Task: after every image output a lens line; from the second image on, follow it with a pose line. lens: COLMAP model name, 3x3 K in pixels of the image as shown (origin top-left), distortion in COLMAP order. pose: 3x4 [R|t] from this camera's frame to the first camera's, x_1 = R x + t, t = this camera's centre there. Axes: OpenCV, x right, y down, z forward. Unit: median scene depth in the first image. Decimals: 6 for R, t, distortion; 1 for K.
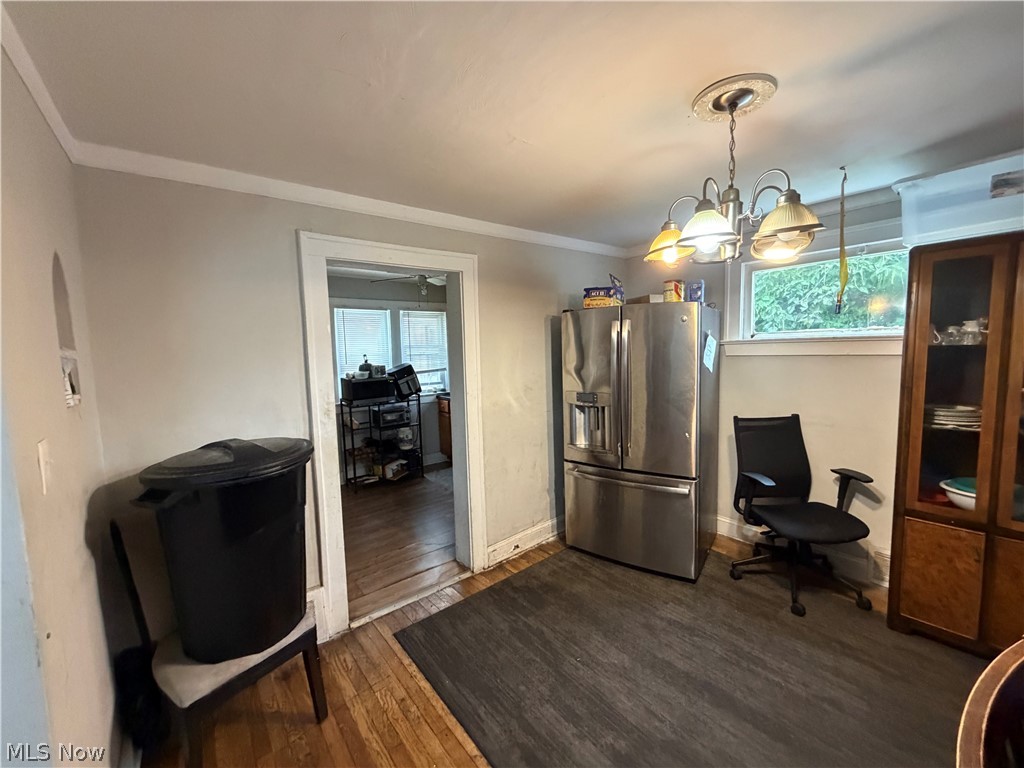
lens RADIAL K [[408.2, 0, 512.0], [0, 408.2, 384.0], [0, 0, 1]] dist [0.001523, -0.000261]
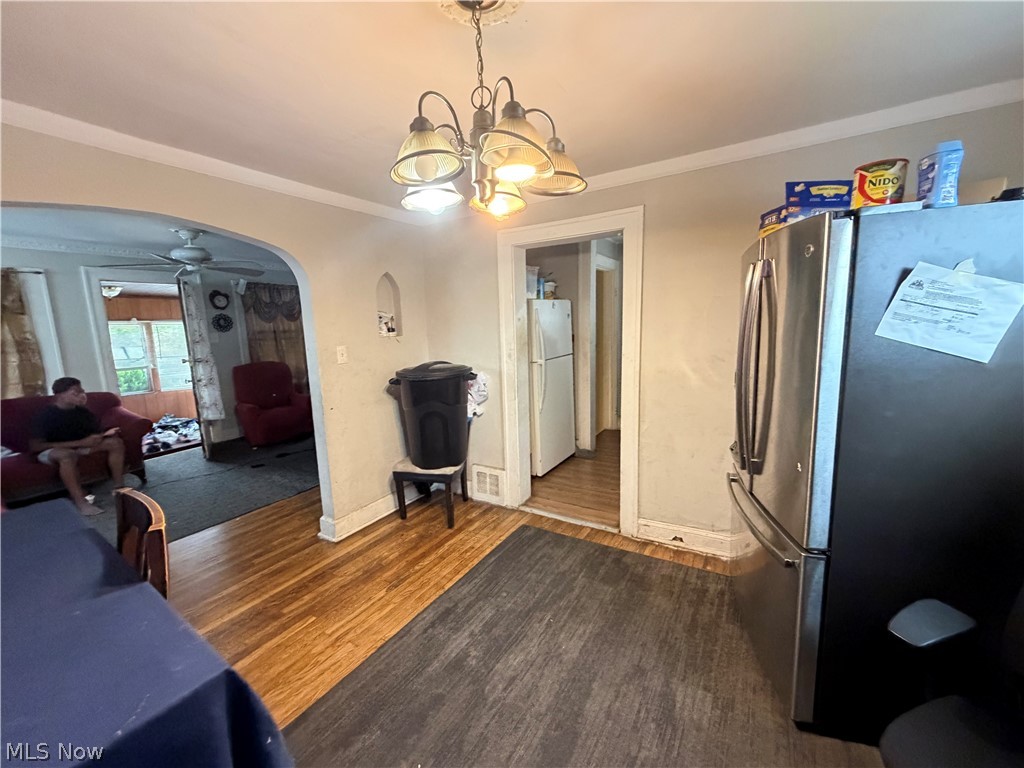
lens RADIAL K [[408.2, 0, 512.0], [0, 408.2, 384.0], [0, 0, 1]] dist [0.001523, -0.000261]
pose [[0.338923, 0.162552, -0.926665, 0.852901], [-0.064820, 0.986655, 0.149367, -0.044585], [0.938579, 0.009442, 0.344936, 0.482670]]
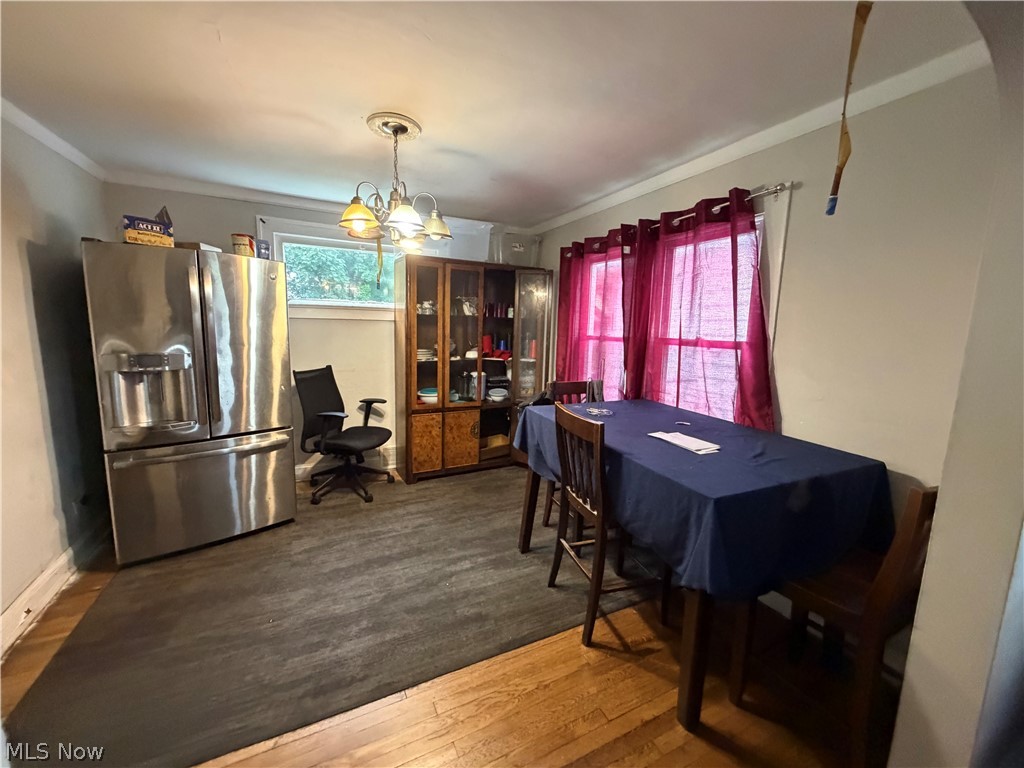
lens RADIAL K [[408.2, 0, 512.0], [0, 408.2, 384.0], [0, 0, 1]] dist [0.001523, -0.000261]
pose [[0.222863, -0.106507, 0.969014, -0.514052], [0.053379, 0.993856, 0.096961, 0.047227], [-0.973387, 0.030116, 0.227179, 0.182444]]
